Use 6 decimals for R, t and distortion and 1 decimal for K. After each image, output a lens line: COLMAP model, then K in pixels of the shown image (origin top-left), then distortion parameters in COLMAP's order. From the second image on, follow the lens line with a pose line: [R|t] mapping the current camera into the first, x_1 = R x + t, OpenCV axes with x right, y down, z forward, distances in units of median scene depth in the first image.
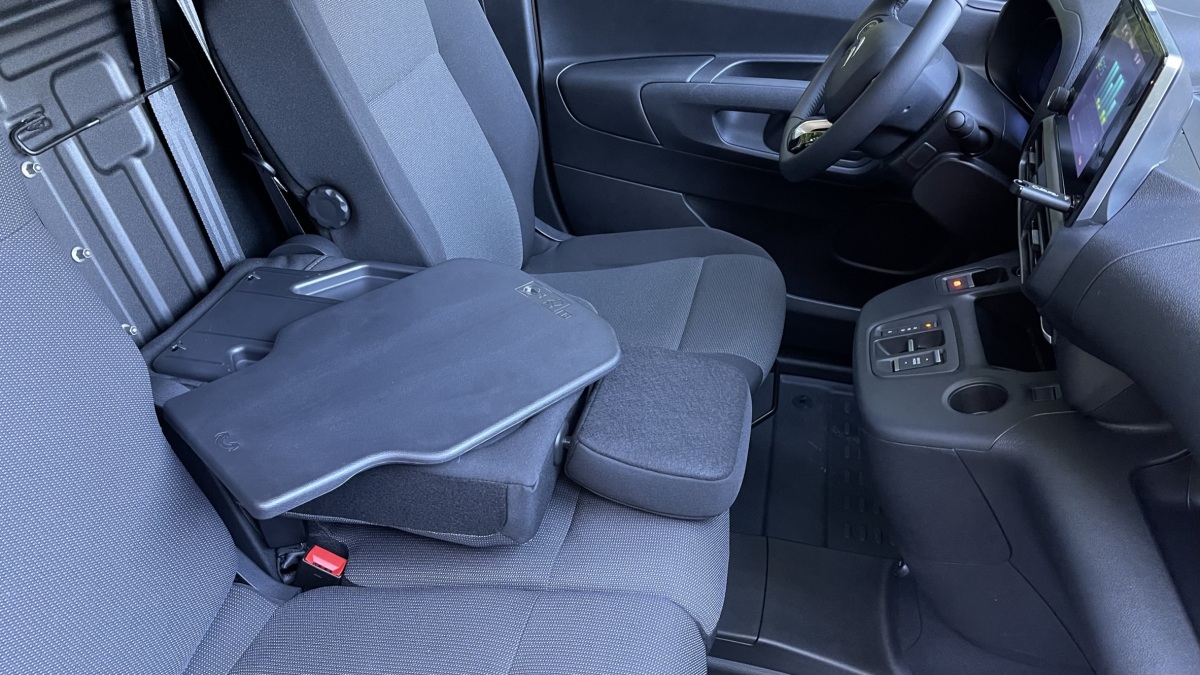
lens RADIAL K [[902.8, 0, 605.5], [0, 902.8, 352.7], [0, 0, 1]] dist [-0.005471, -0.000660]
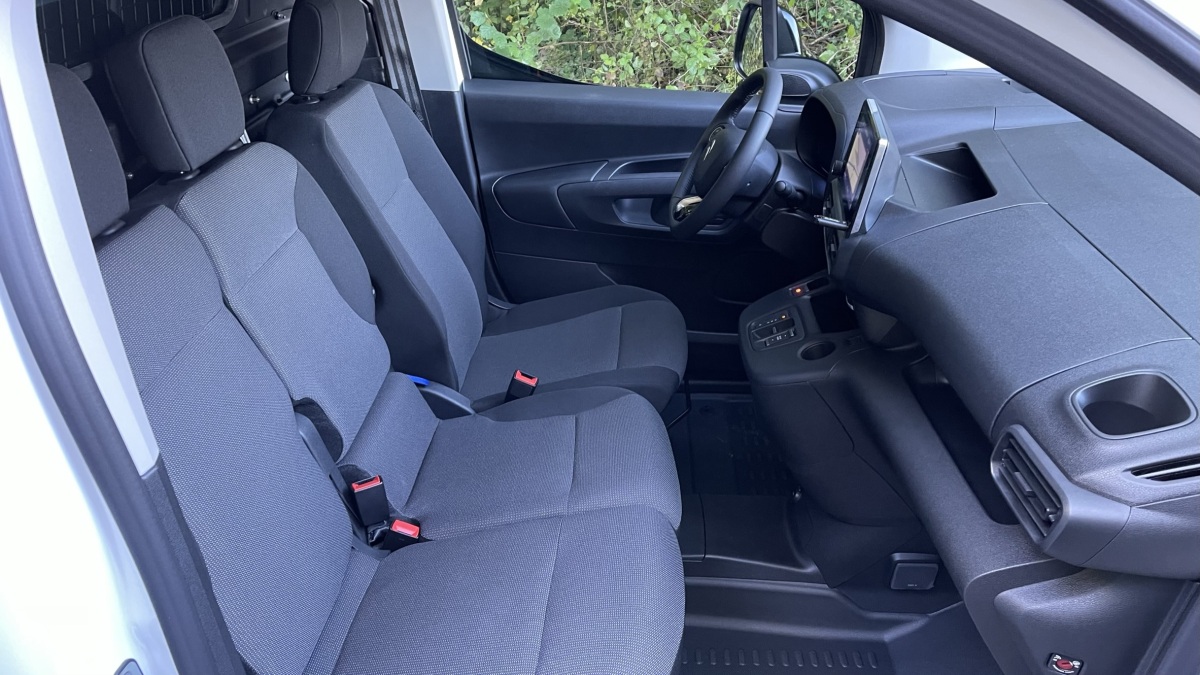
lens RADIAL K [[902.8, 0, 605.5], [0, 902.8, 352.7], [0, 0, 1]] dist [-0.005471, -0.000660]
pose [[0.983510, -0.122302, 0.133230, -0.131615], [0.135955, 0.985786, -0.098700, 0.119289], [-0.119265, 0.115186, 0.986158, -0.406989]]
